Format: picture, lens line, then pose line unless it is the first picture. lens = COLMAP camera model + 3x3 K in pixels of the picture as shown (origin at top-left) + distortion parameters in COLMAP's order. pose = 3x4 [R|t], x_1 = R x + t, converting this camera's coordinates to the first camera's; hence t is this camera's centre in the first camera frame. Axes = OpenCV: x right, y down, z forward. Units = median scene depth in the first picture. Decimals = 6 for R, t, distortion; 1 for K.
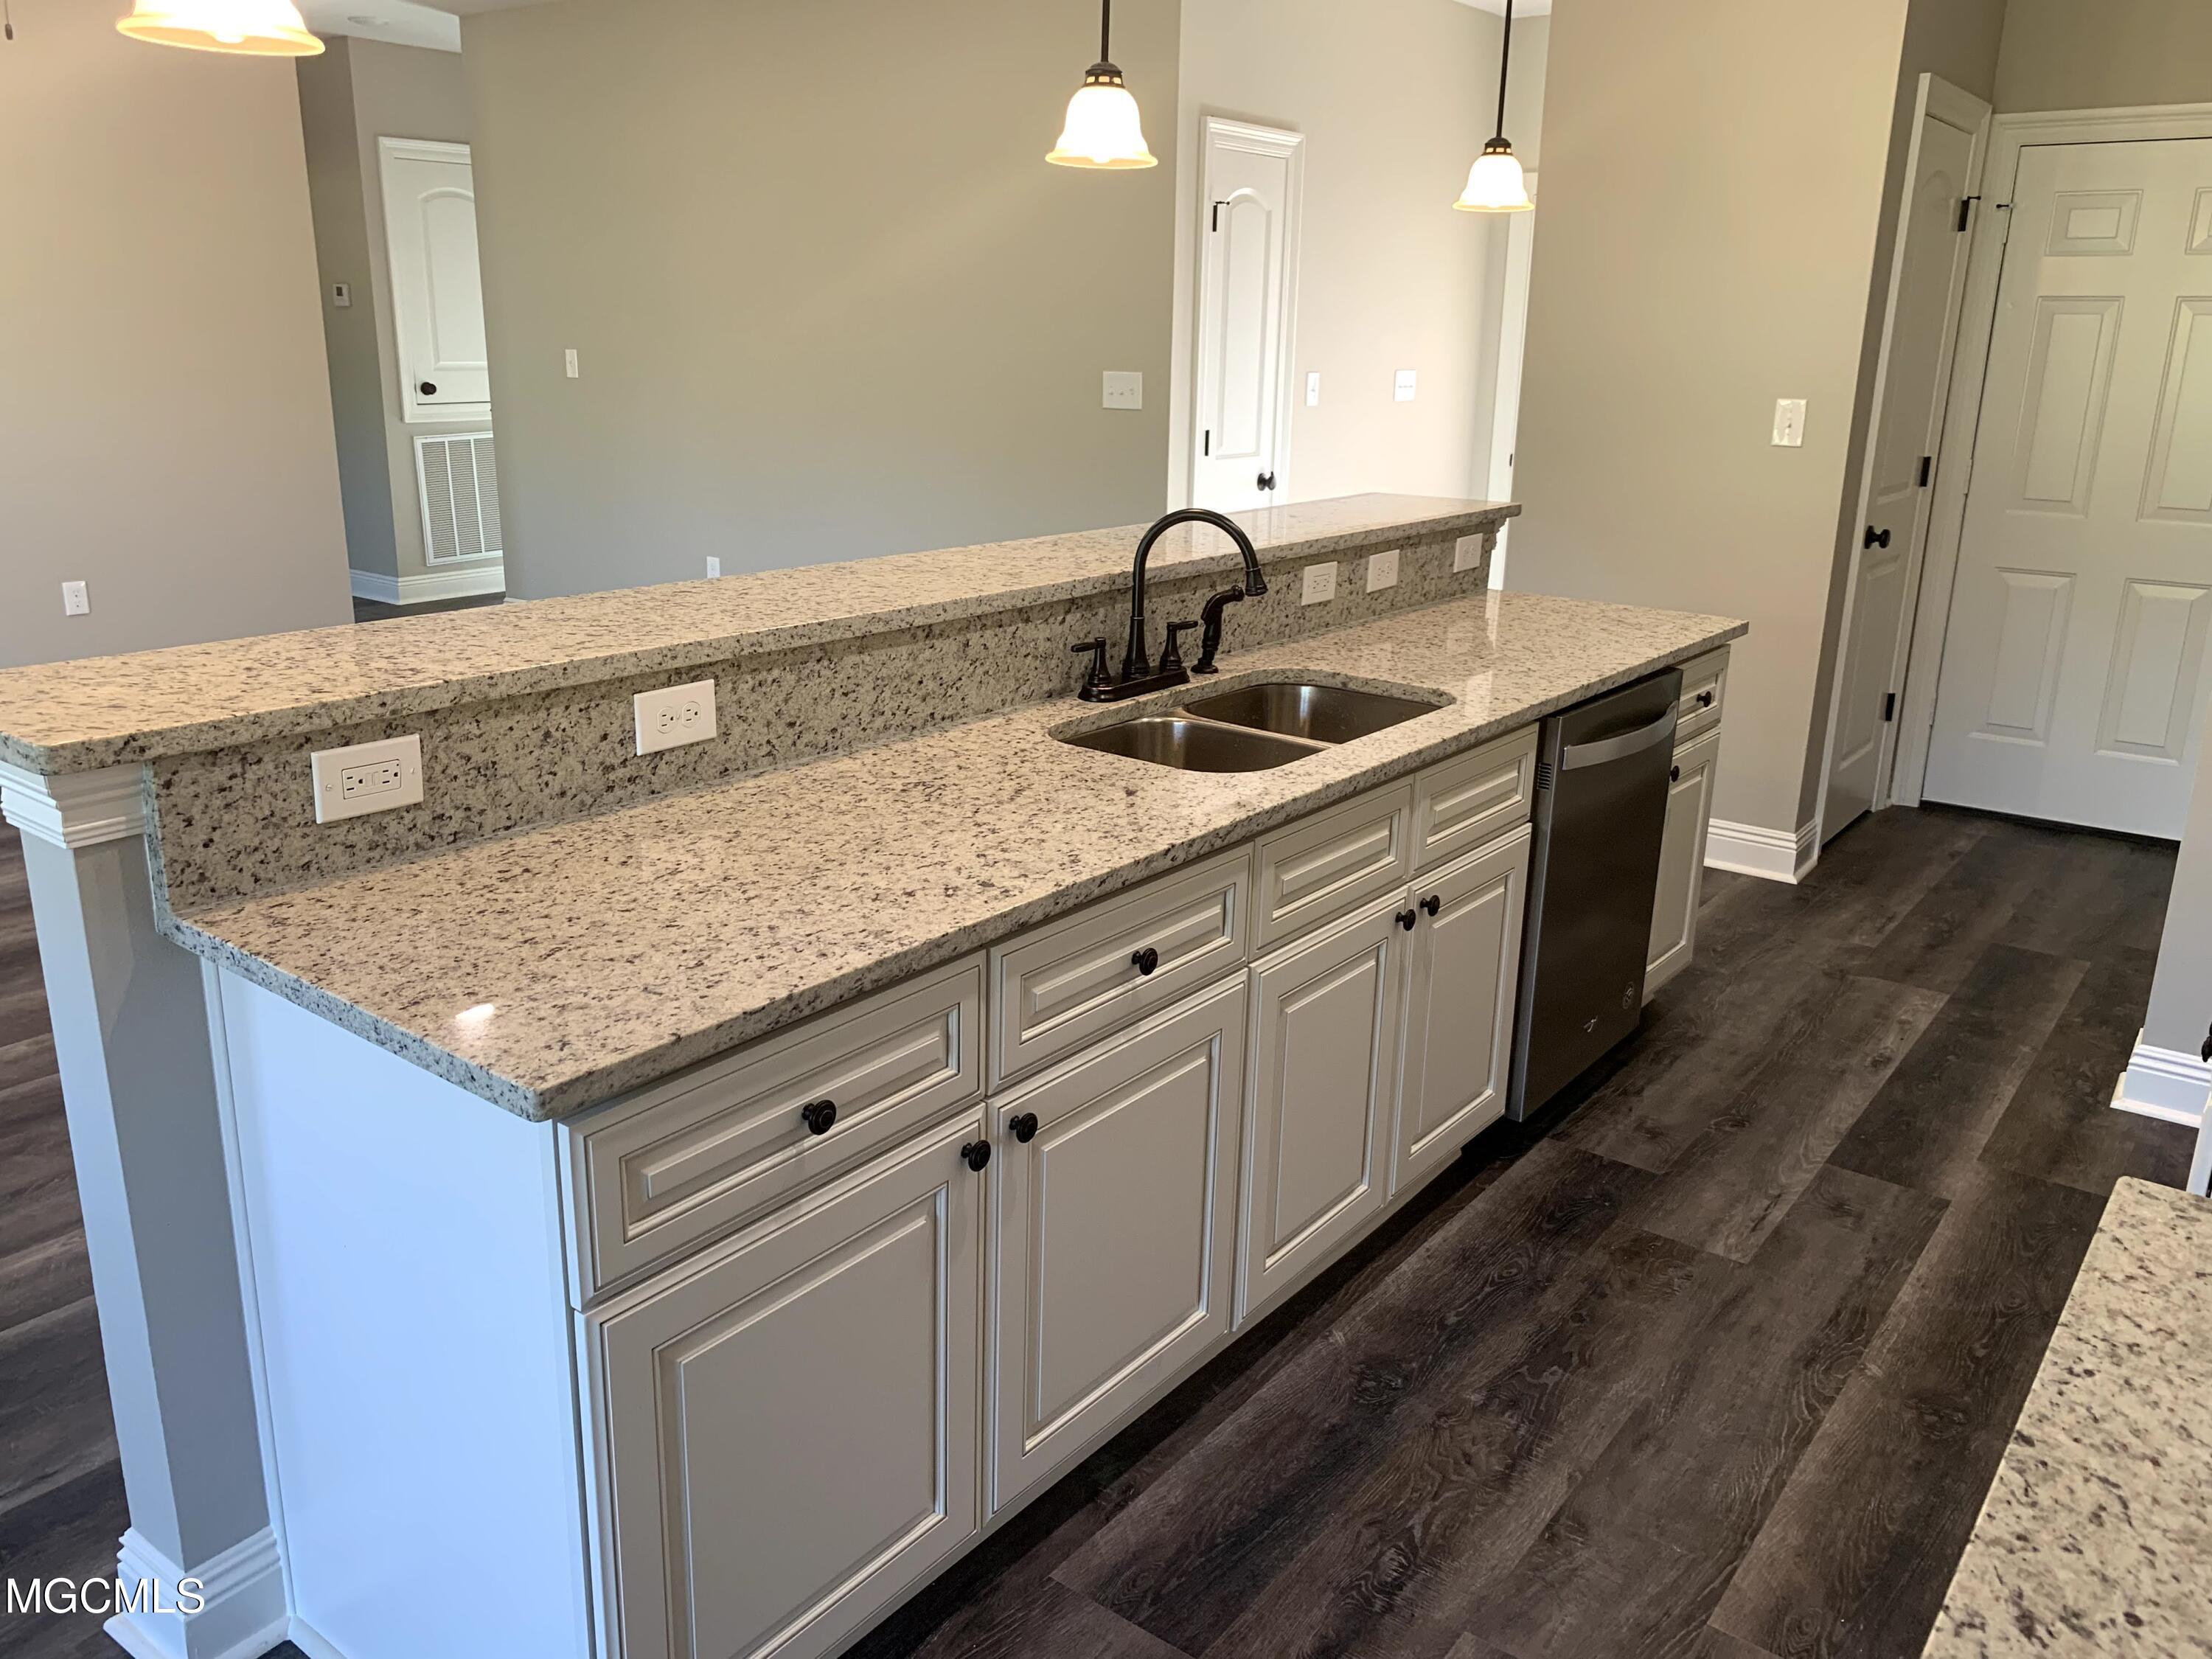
lens RADIAL K [[1694.4, 0, 1129.0], [0, 1694.4, 817.5], [0, 0, 1]] dist [0.030215, -0.033397]
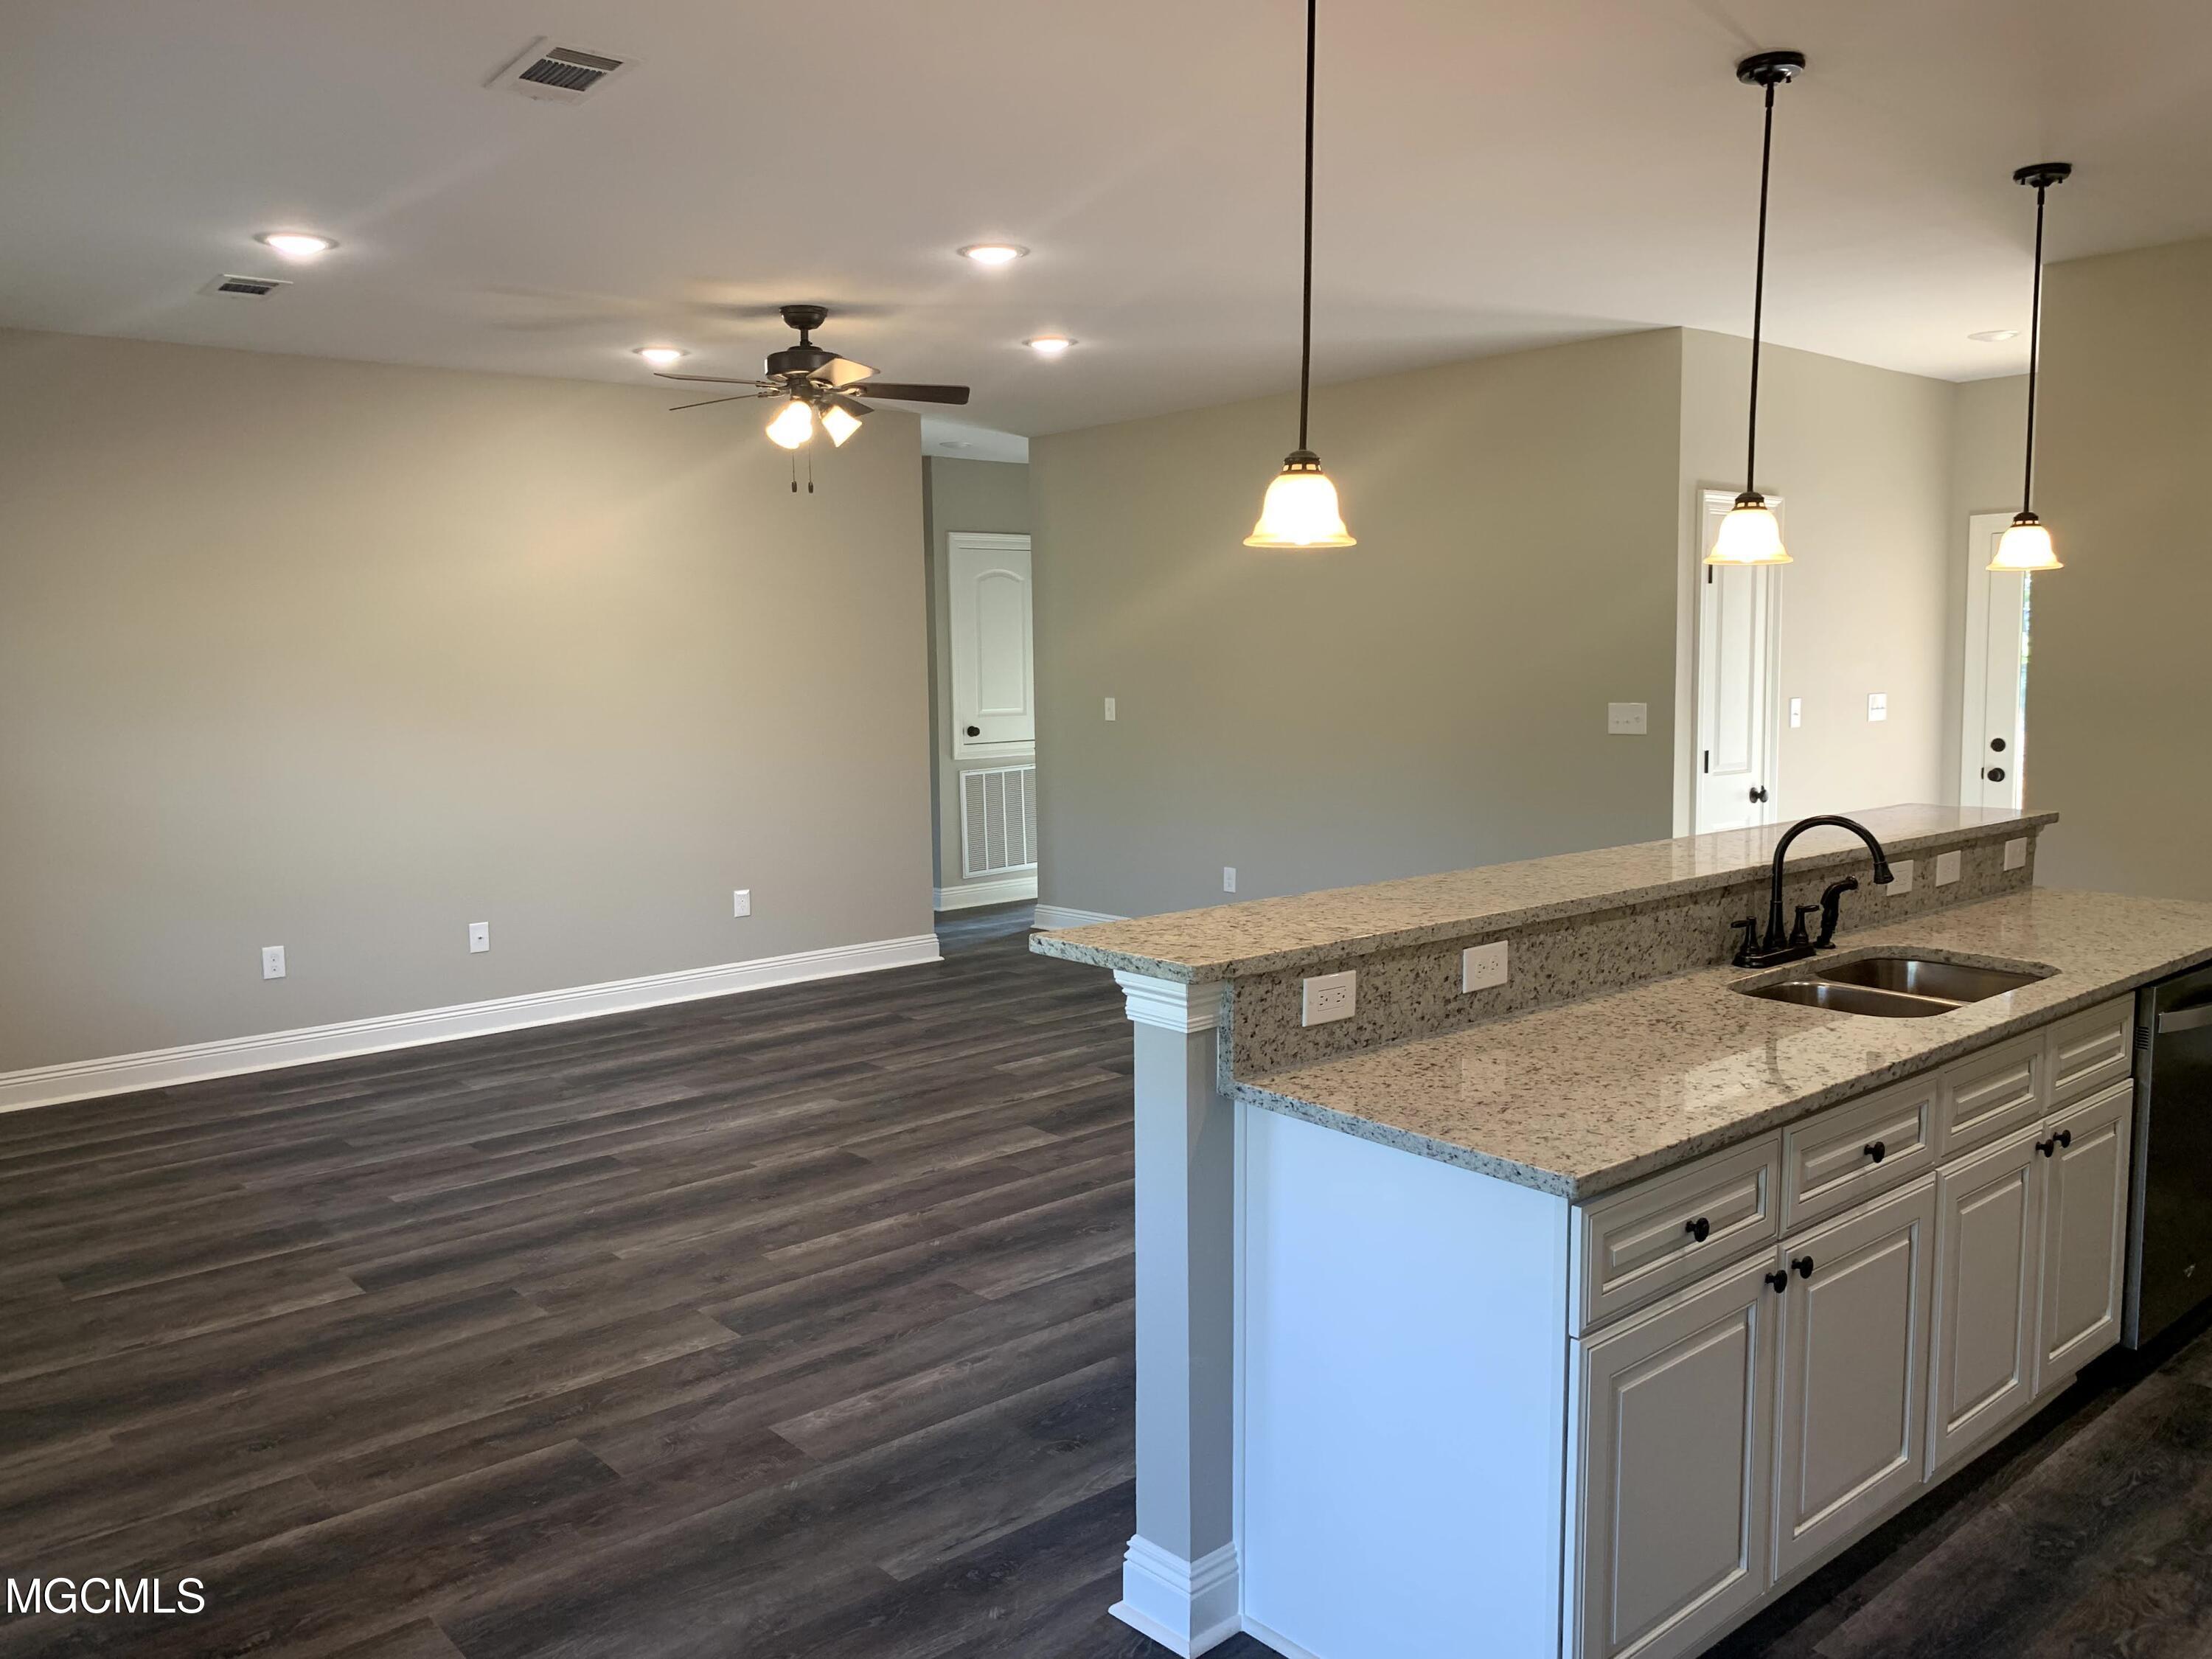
lens RADIAL K [[1694.4, 0, 1124.9], [0, 1694.4, 832.9], [0, 0, 1]] dist [0.030215, -0.033397]
pose [[0.977899, -0.009854, -0.208846, -0.245496], [-0.027157, 0.984440, -0.173612, 0.075717], [0.207307, 0.175447, 0.962415, -0.378570]]
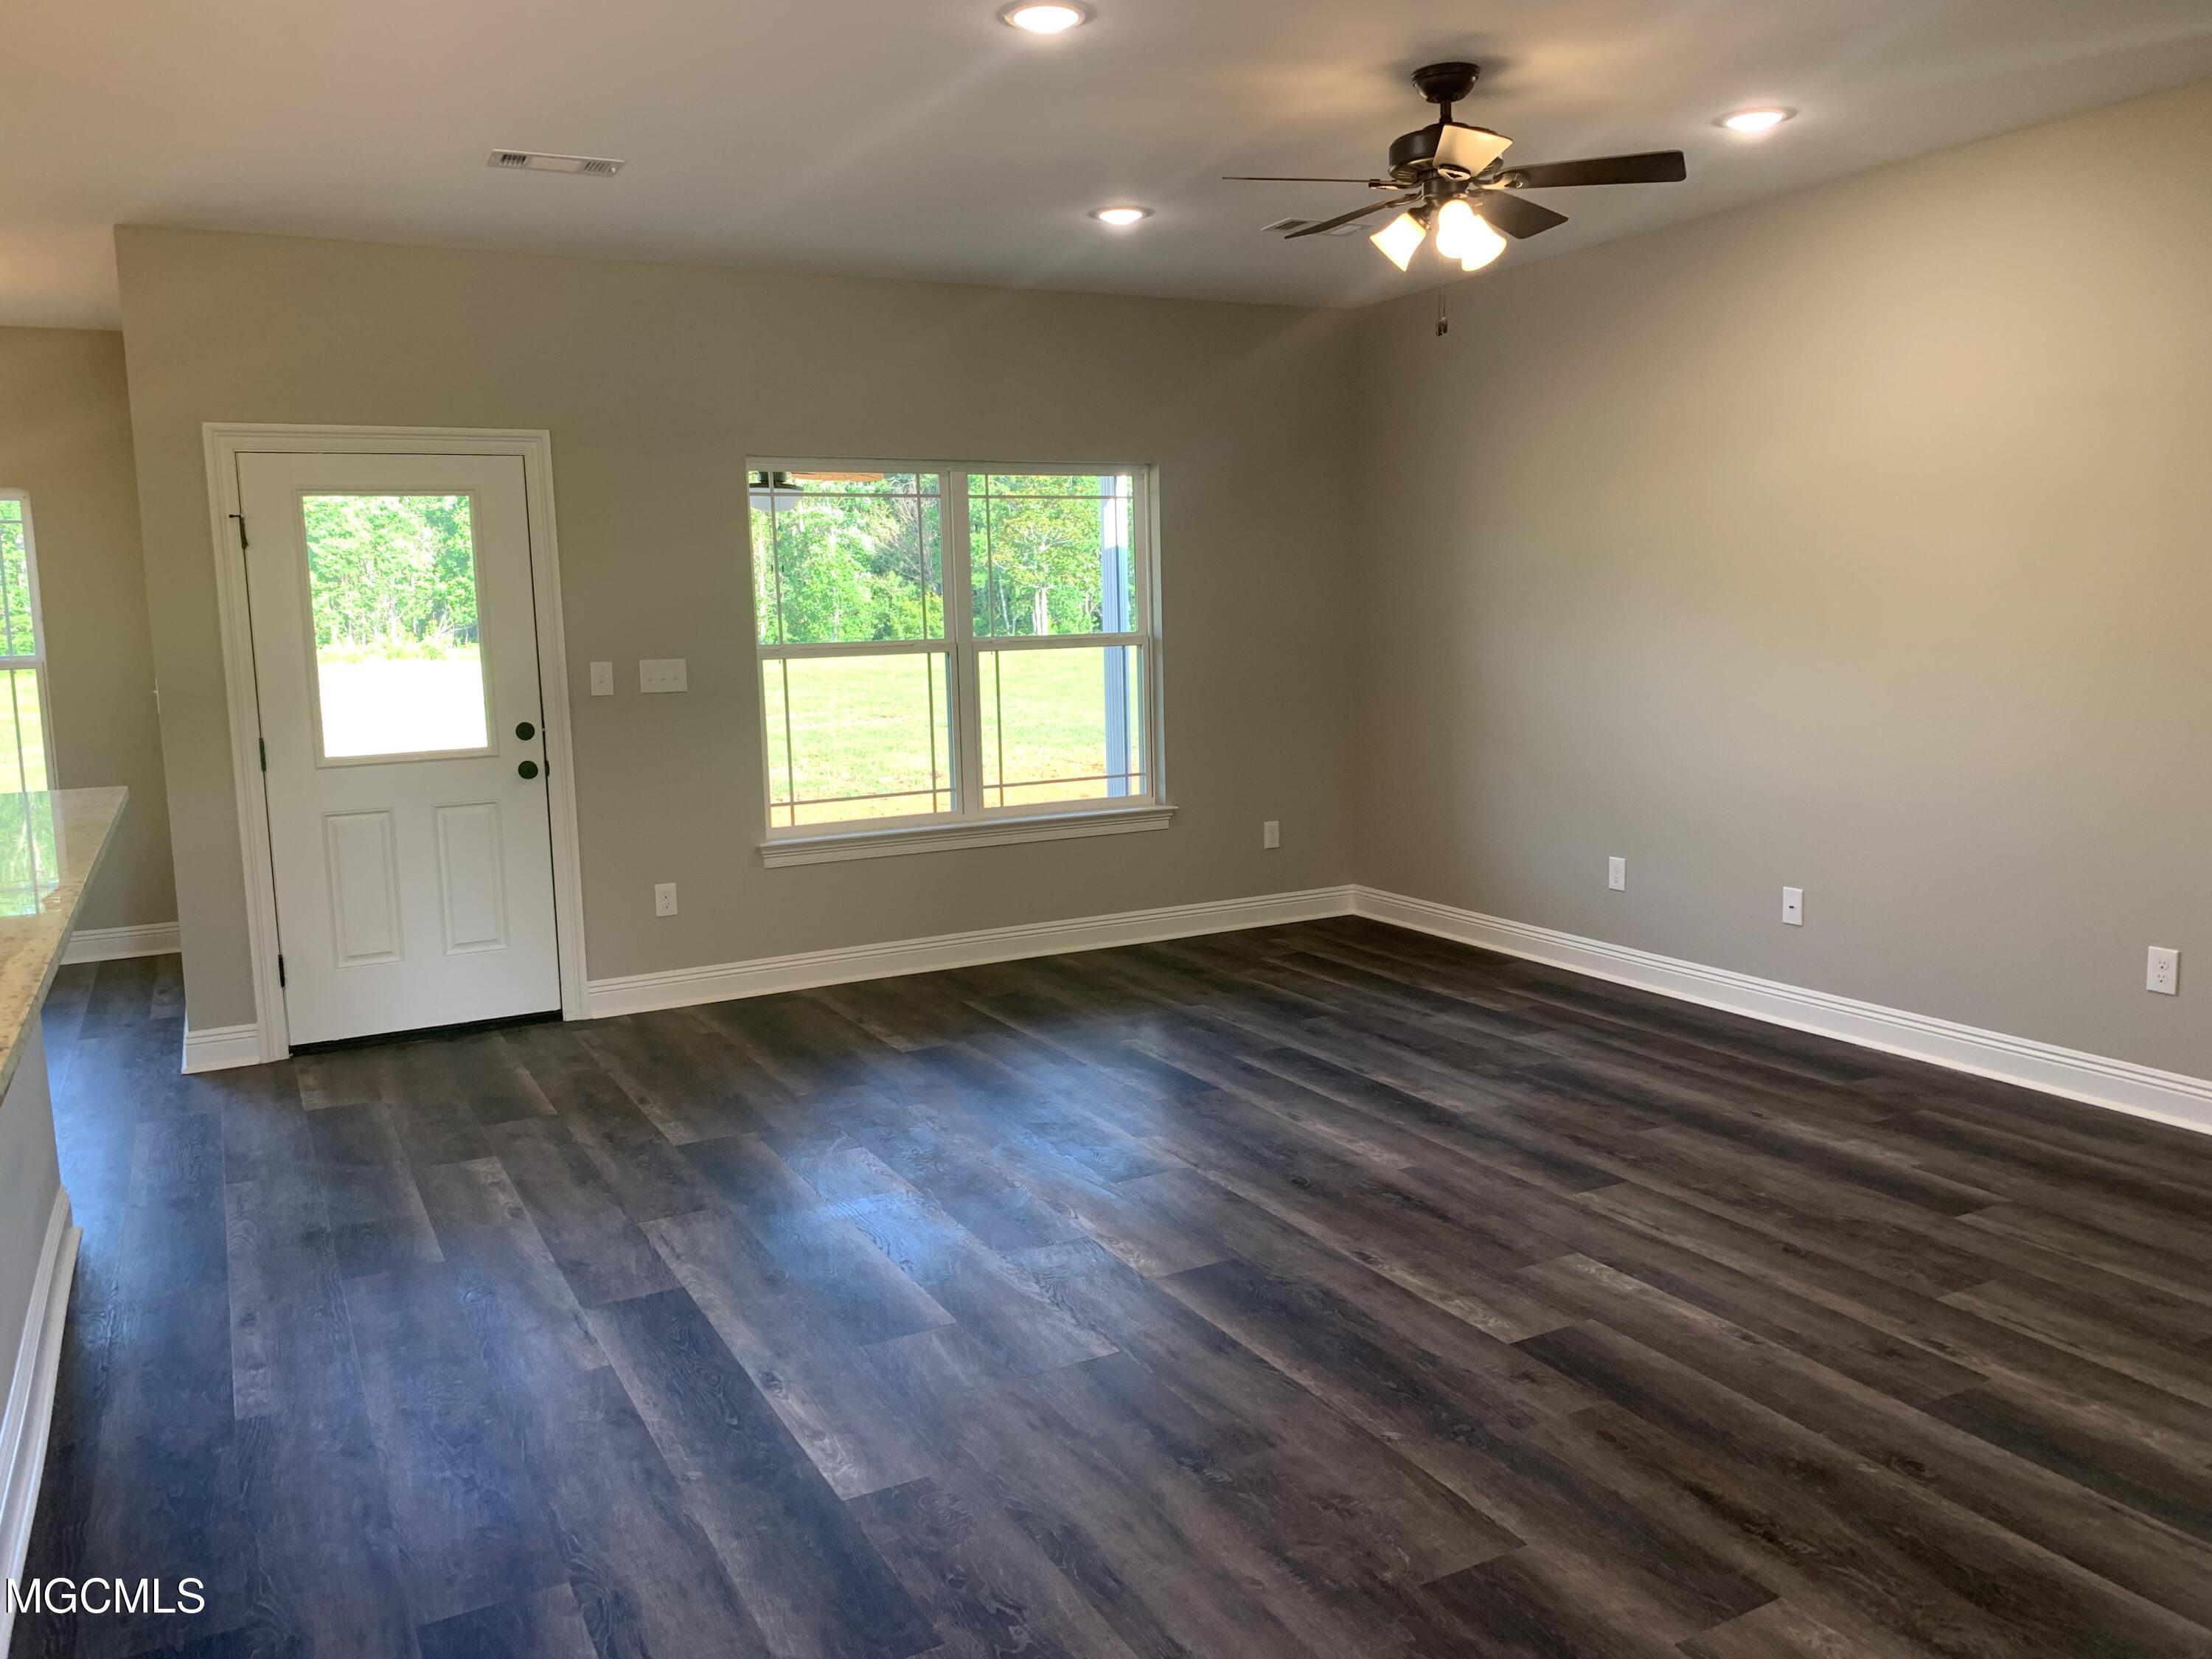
lens RADIAL K [[1694.4, 0, 1104.2], [0, 1694.4, 789.3], [0, 0, 1]] dist [0.030215, -0.033397]
pose [[-0.430497, 0.097377, -0.897324, 0.597489], [-0.239758, 0.946110, 0.217697, -0.691869], [0.870166, 0.308858, -0.383951, 2.365509]]
